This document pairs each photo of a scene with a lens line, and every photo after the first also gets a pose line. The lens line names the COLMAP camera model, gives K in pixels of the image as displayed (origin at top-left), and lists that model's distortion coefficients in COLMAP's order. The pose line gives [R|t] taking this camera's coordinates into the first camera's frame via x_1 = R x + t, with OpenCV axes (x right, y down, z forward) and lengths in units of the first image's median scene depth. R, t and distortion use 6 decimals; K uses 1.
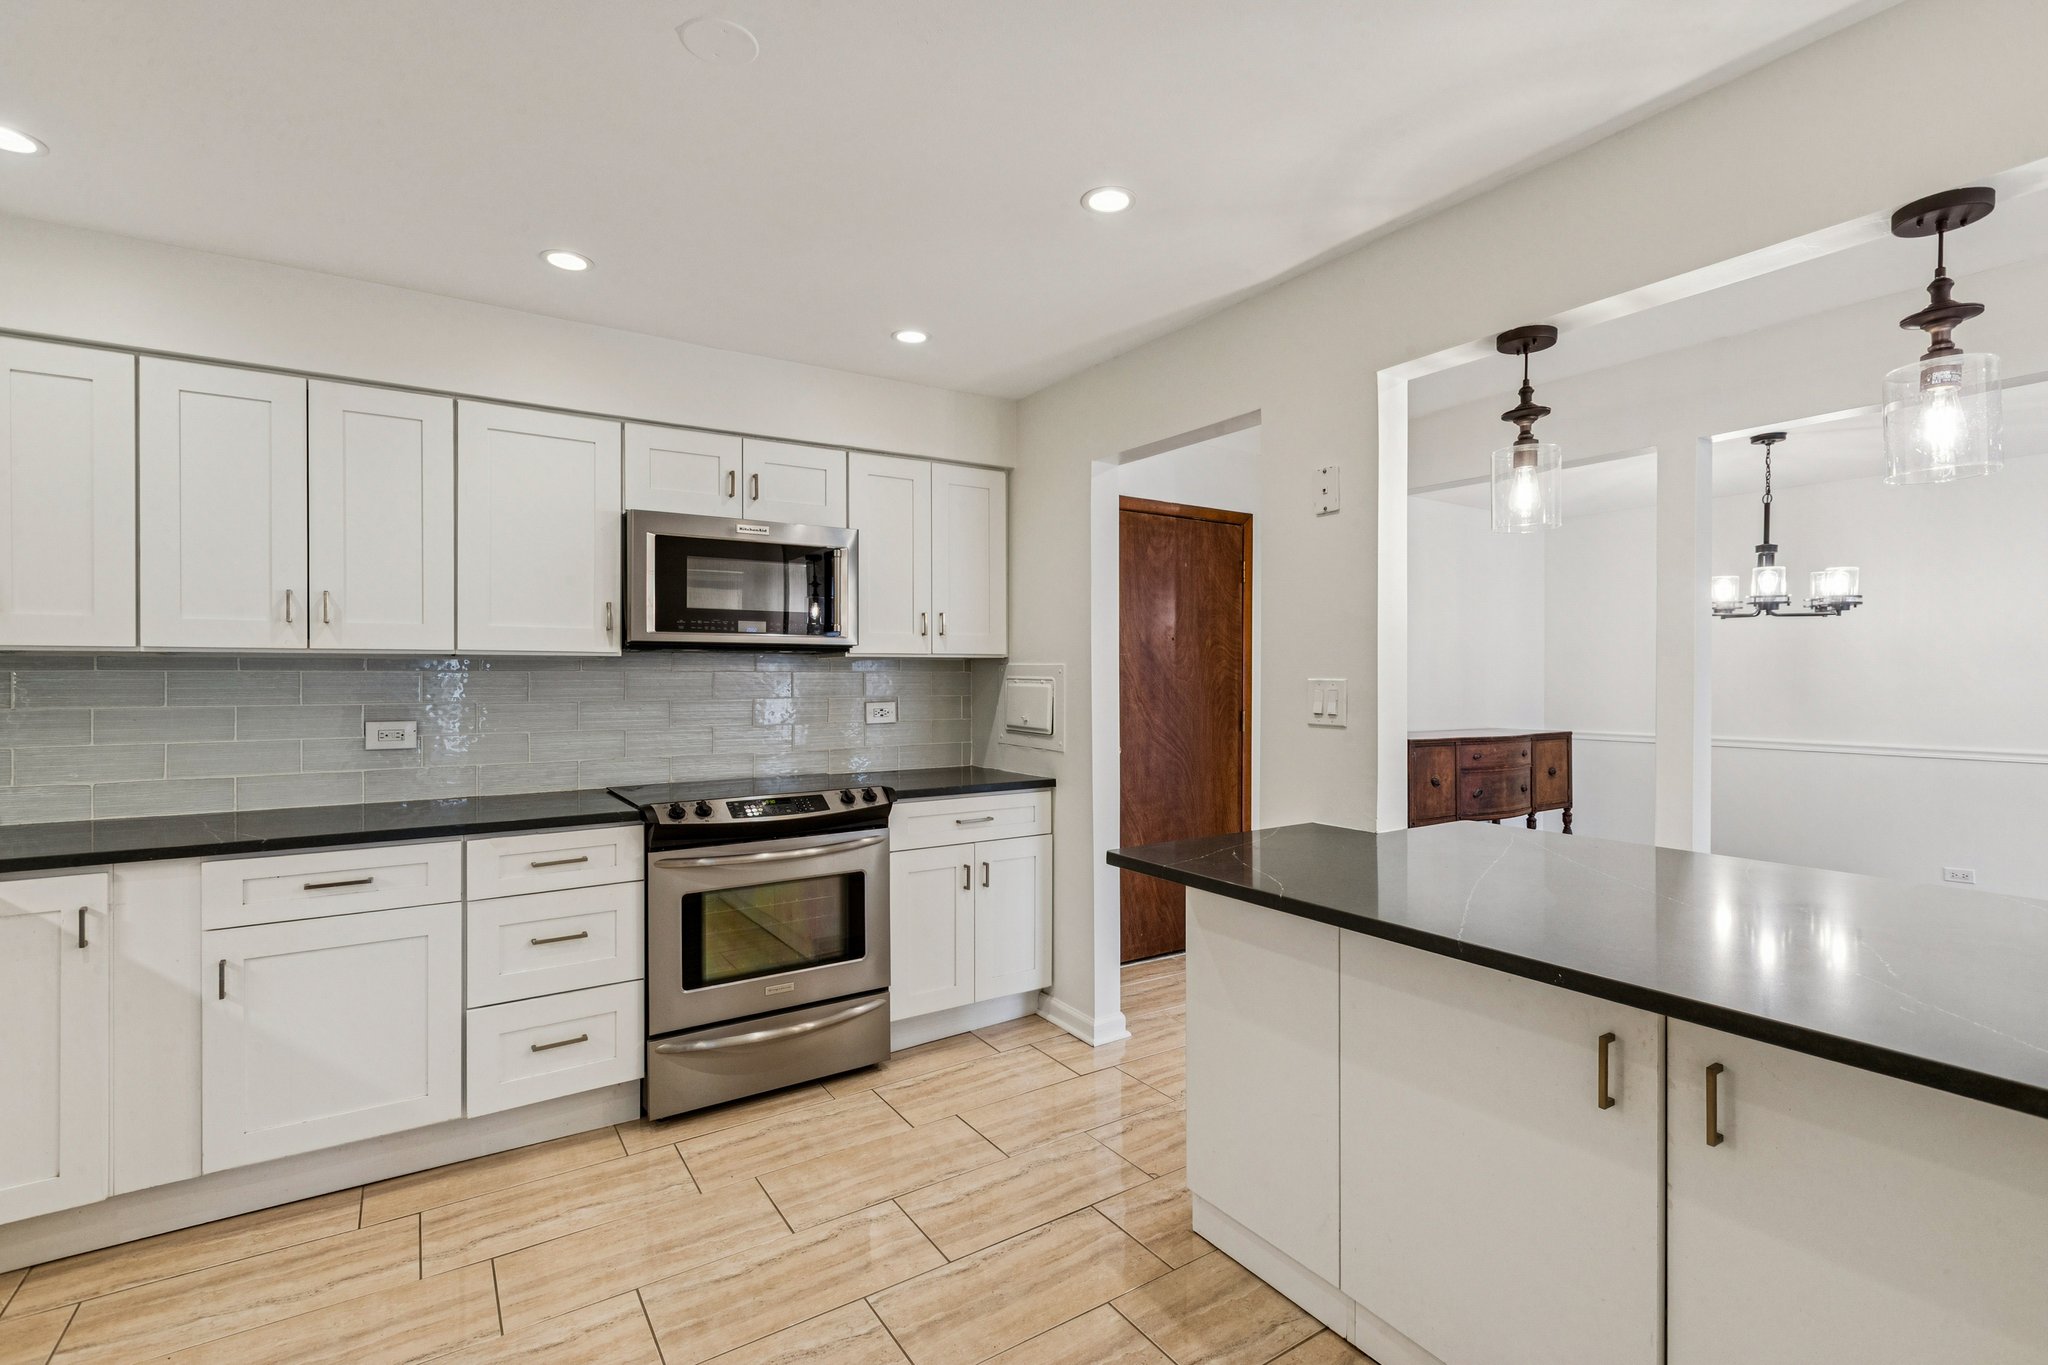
lens RADIAL K [[929.8, 0, 1012.0], [0, 929.8, 676.5], [0, 0, 1]] dist [0.004855, -0.001006]
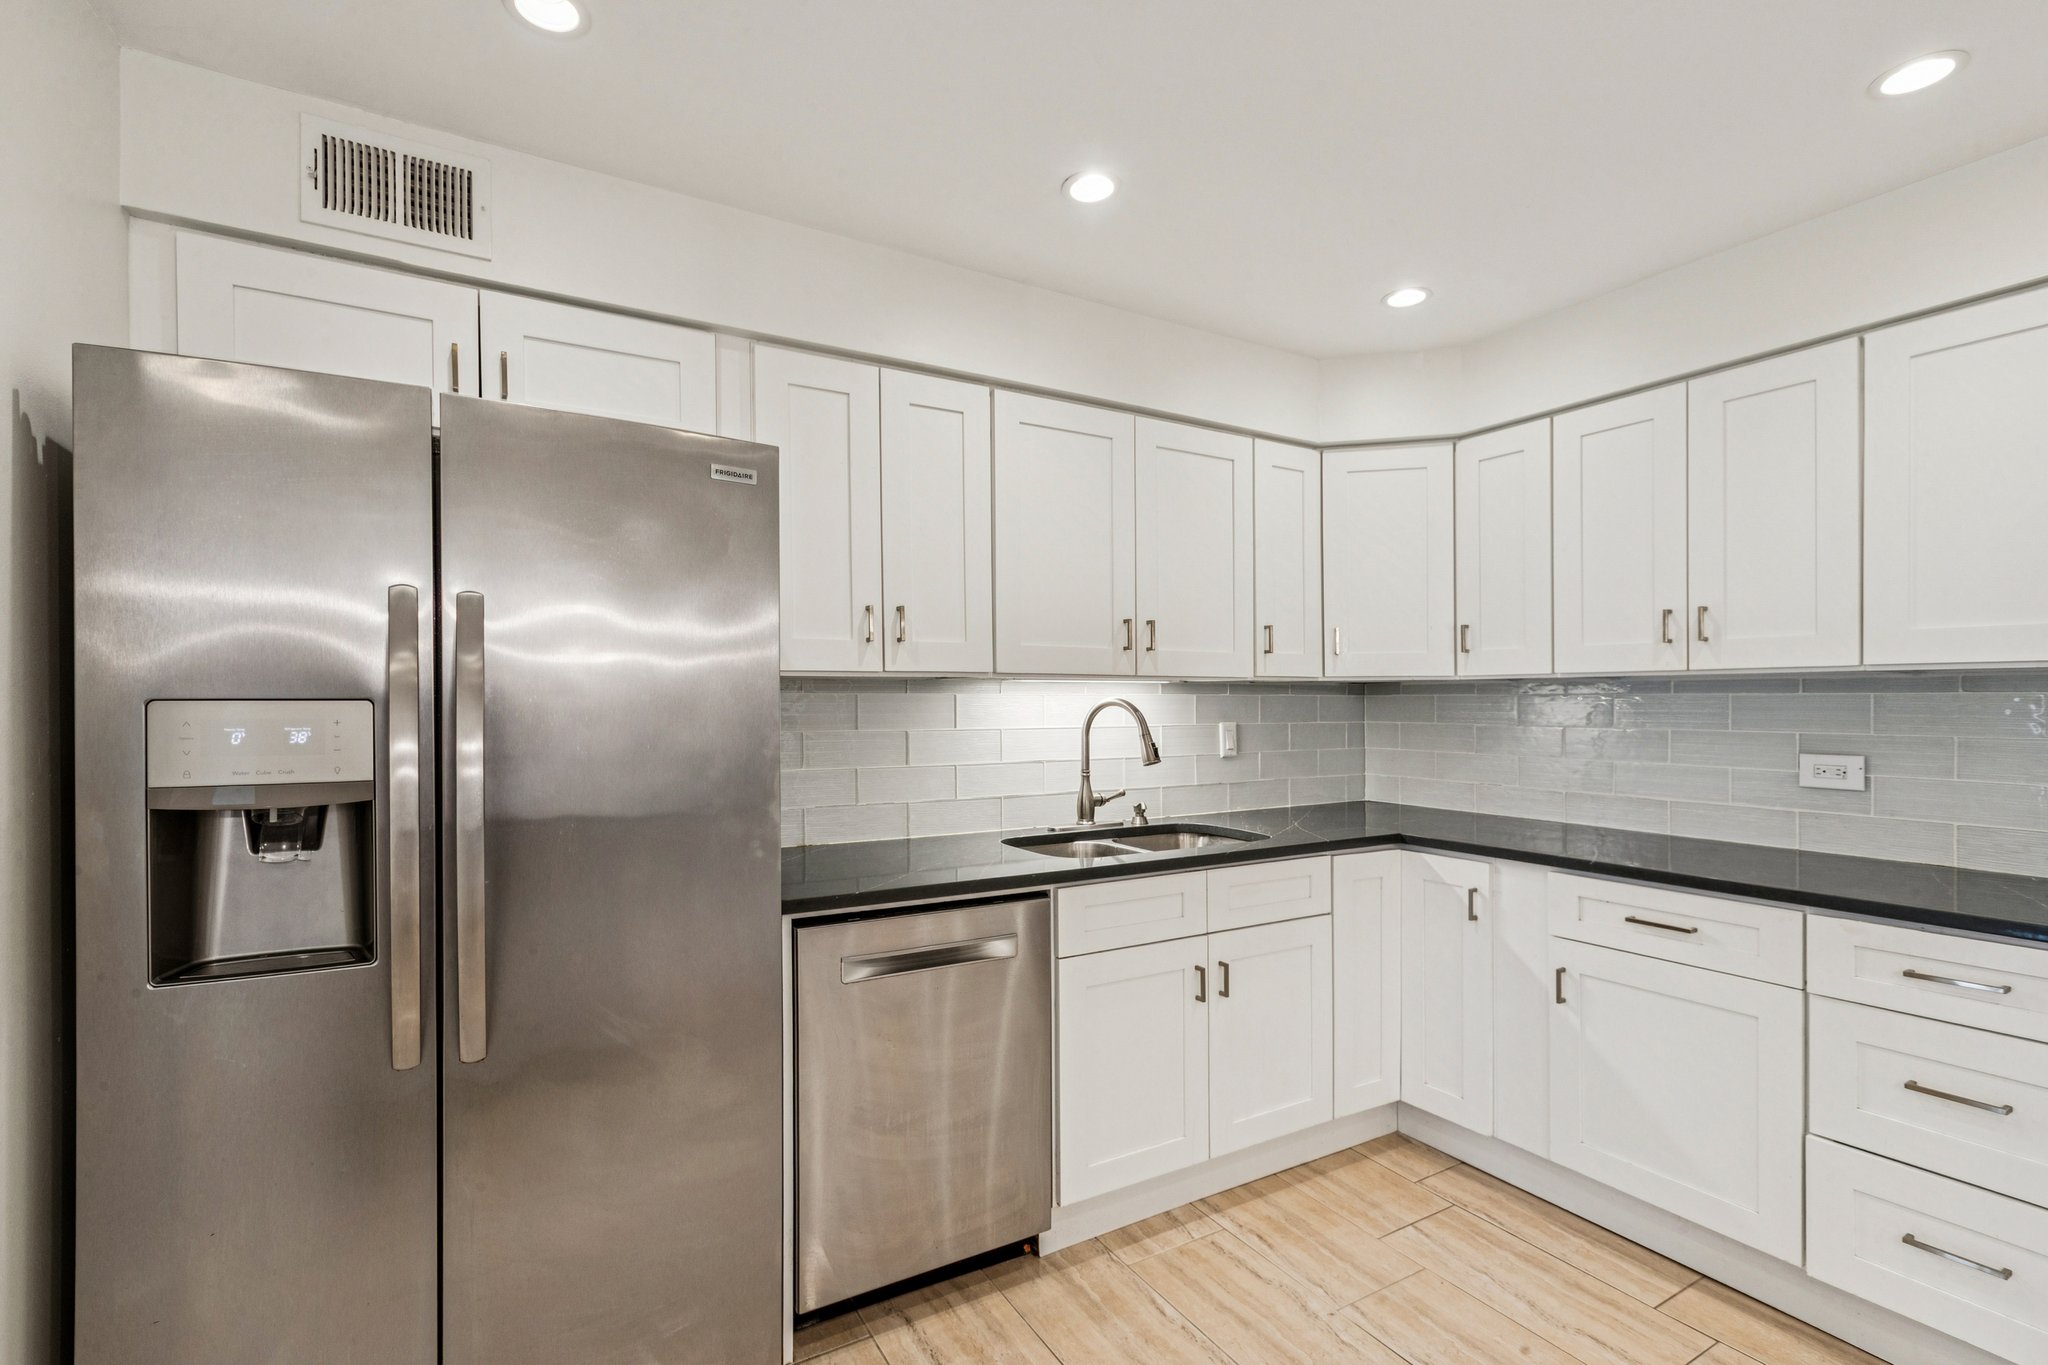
lens RADIAL K [[929.8, 0, 1016.2], [0, 929.8, 694.4], [0, 0, 1]] dist [0.004855, -0.001006]
pose [[-0.042199, -0.004352, -0.999100, 0.173734], [0.000380, 0.999990, -0.004372, -0.001341], [0.999109, -0.000565, -0.042197, 0.307808]]
